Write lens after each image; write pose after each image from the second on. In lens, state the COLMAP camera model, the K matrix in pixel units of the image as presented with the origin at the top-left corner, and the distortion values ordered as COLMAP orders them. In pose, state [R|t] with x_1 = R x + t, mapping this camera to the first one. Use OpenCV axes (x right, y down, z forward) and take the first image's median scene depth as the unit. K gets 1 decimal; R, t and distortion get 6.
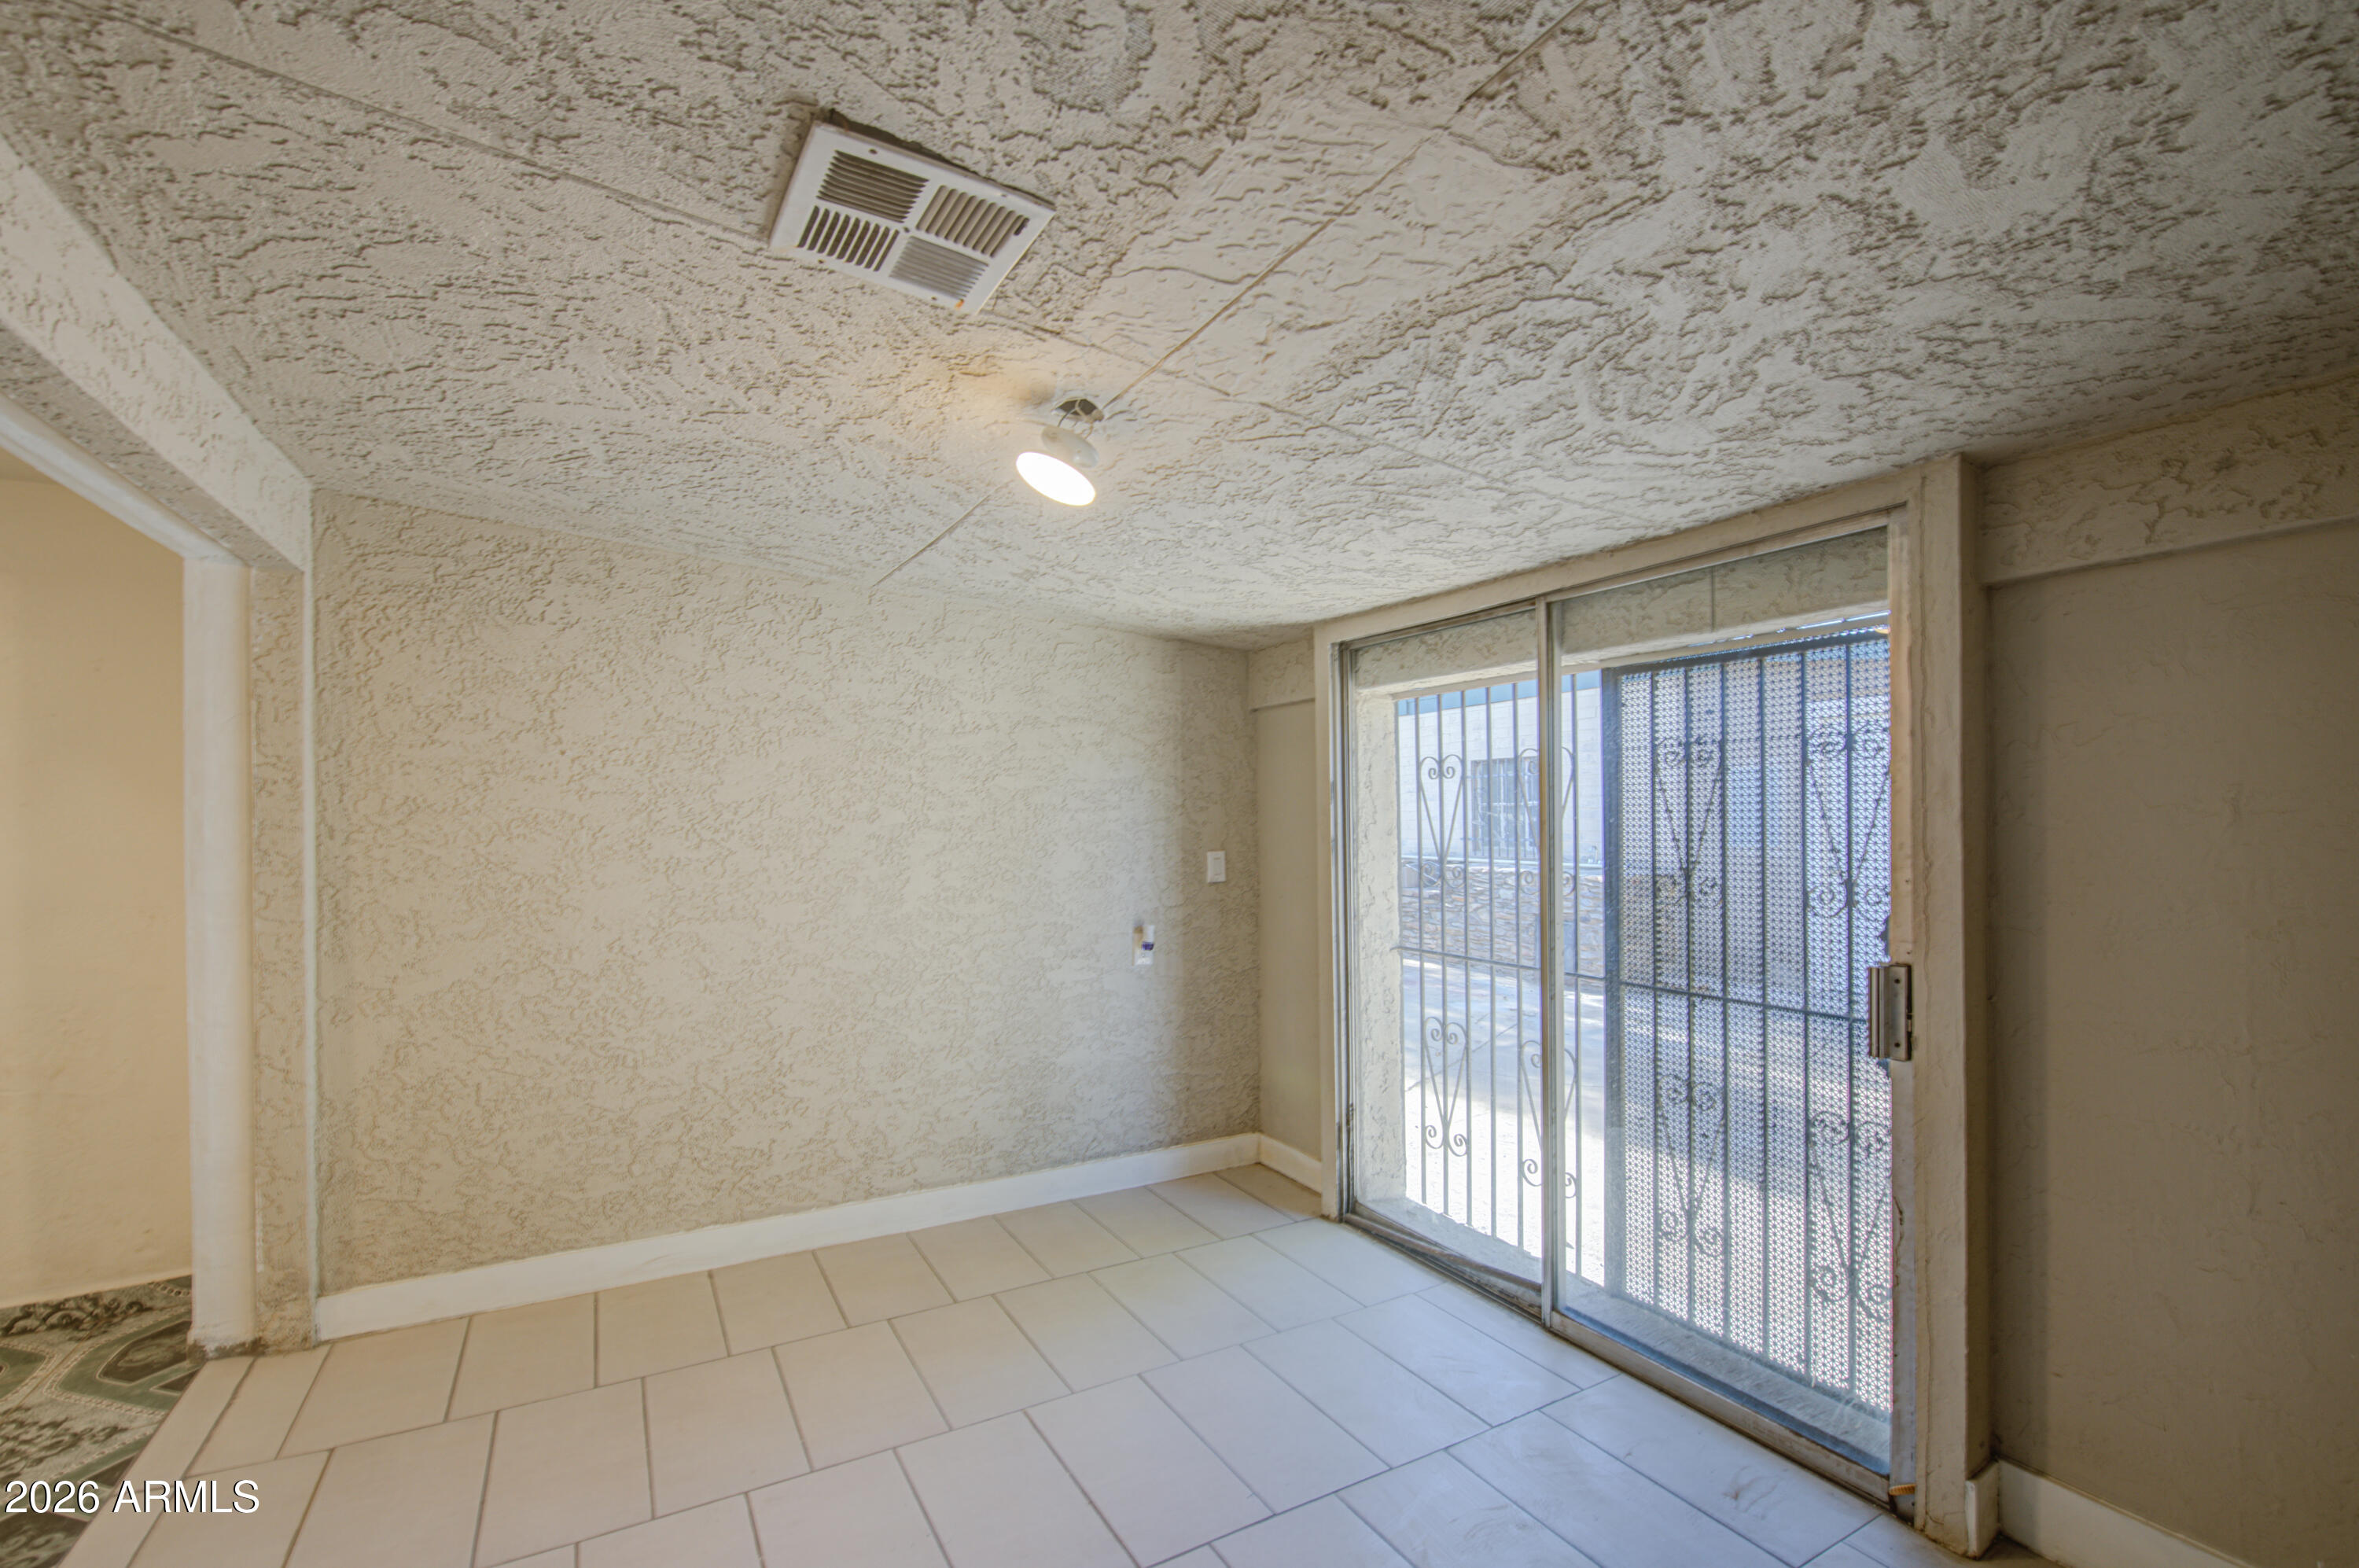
lens RADIAL K [[1035.4, 0, 1185.1], [0, 1035.4, 826.7], [0, 0, 1]] dist [-0.003385, -0.001755]
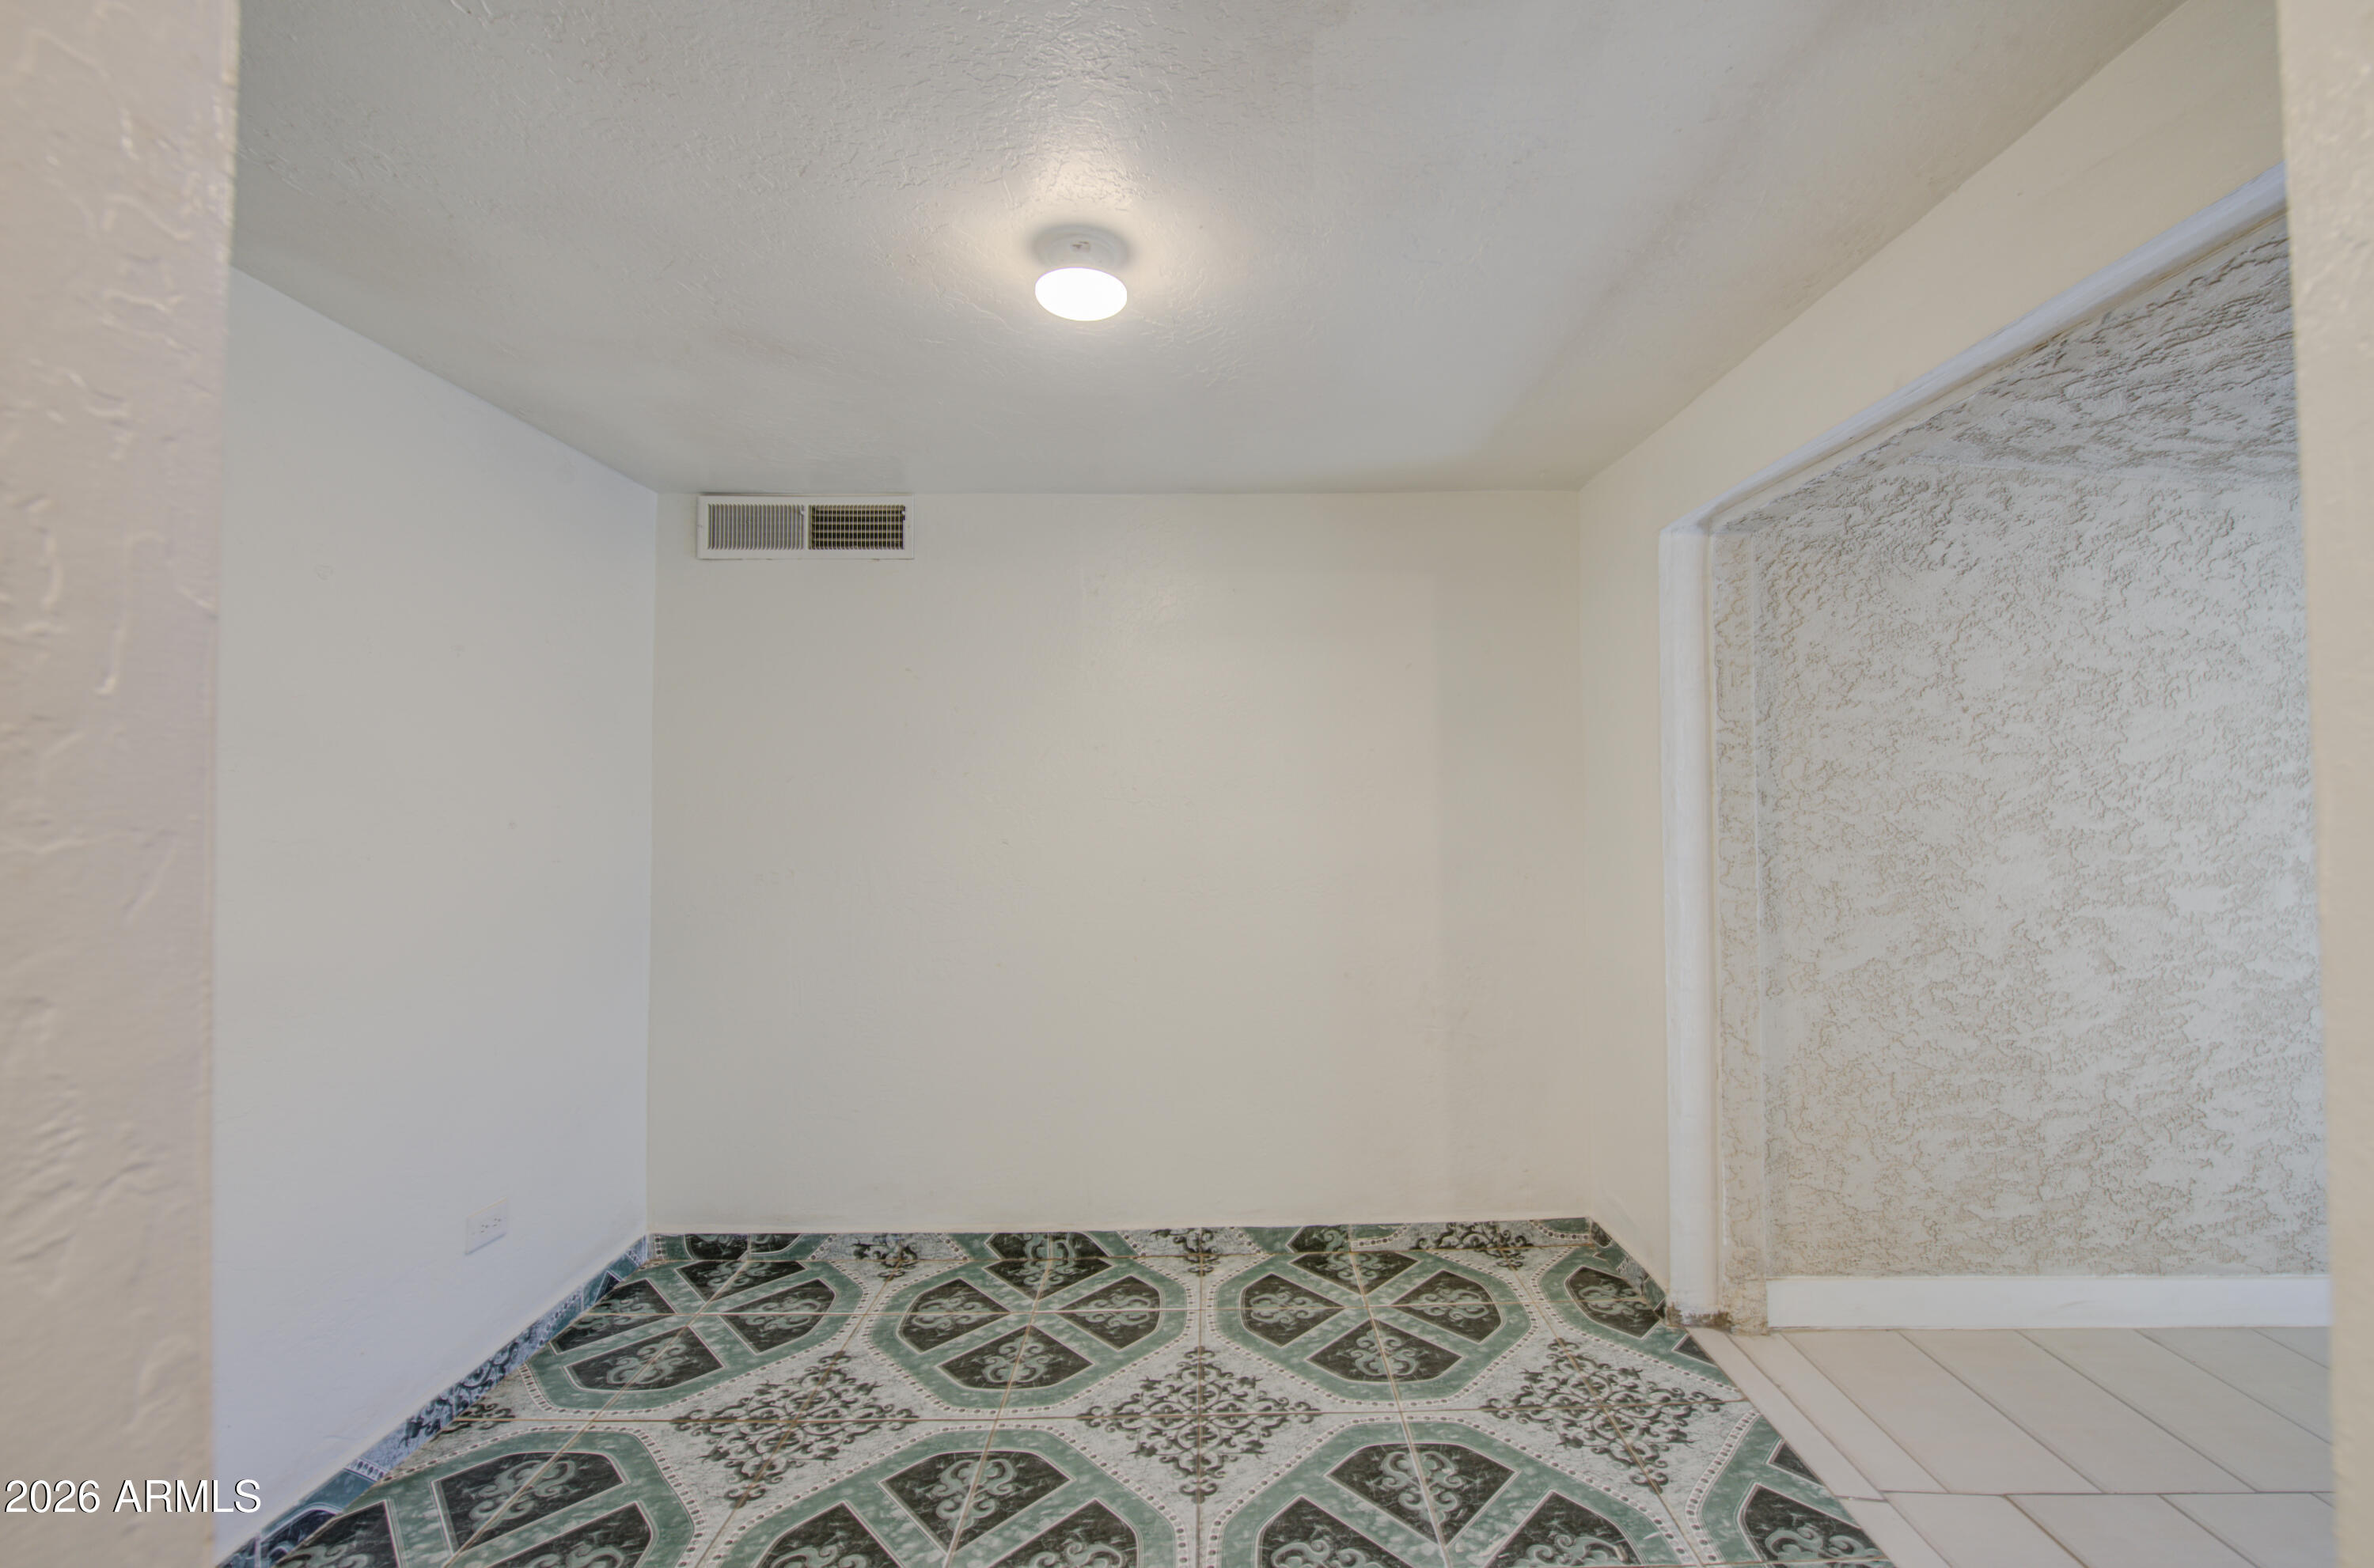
lens RADIAL K [[1005.5, 0, 1214.5], [0, 1005.5, 764.5], [0, 0, 1]] dist [-0.002221, -0.000838]
pose [[0.867551, -0.012324, -0.497196, -0.737133], [-0.000256, 0.999682, -0.025225, -0.002217], [0.497349, 0.022011, 0.867271, -0.074437]]
